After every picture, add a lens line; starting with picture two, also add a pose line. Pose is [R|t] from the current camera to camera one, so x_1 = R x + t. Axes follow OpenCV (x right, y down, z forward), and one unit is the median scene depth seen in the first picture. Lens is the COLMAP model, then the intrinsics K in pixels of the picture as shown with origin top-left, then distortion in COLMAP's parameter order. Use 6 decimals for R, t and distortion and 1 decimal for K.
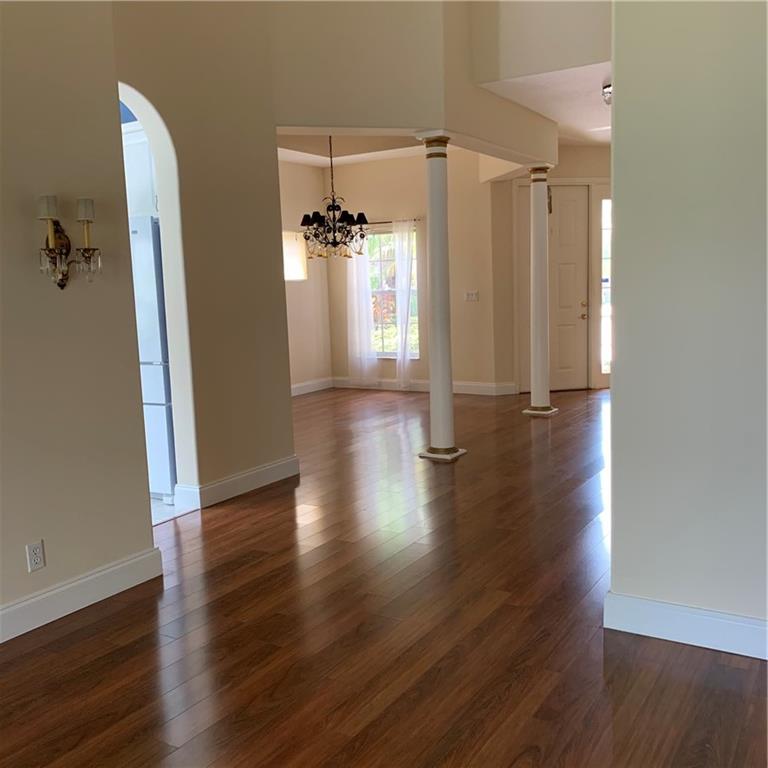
lens RADIAL K [[773.6, 0, 389.1], [0, 773.6, 384.2], [0, 0, 1]] dist [-0.008096, 0.000000]
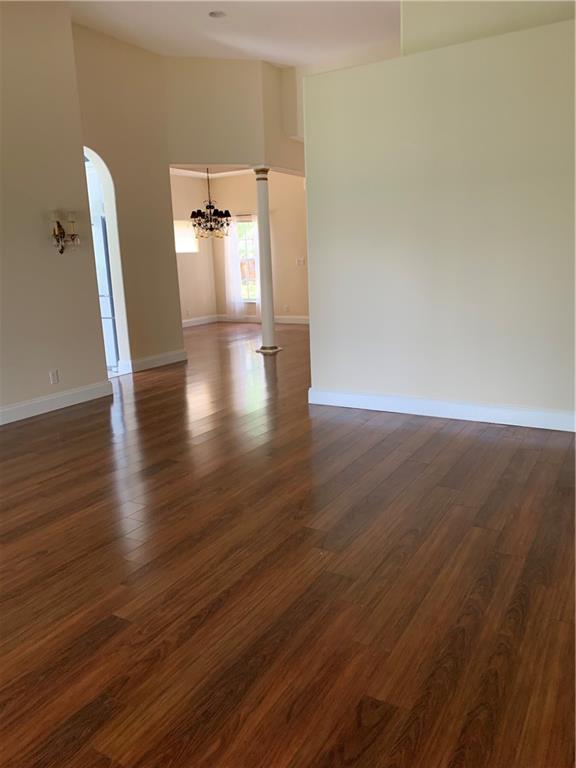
lens RADIAL K [[579.5, 0, 291.6], [0, 579.5, 387.2], [0, 0, 1]] dist [-0.003839, -0.012635]
pose [[0.999804, -0.006302, 0.018749, 0.101748], [0.004571, 0.995843, 0.090973, 0.057243], [-0.019245, -0.090869, 0.995677, -0.361252]]
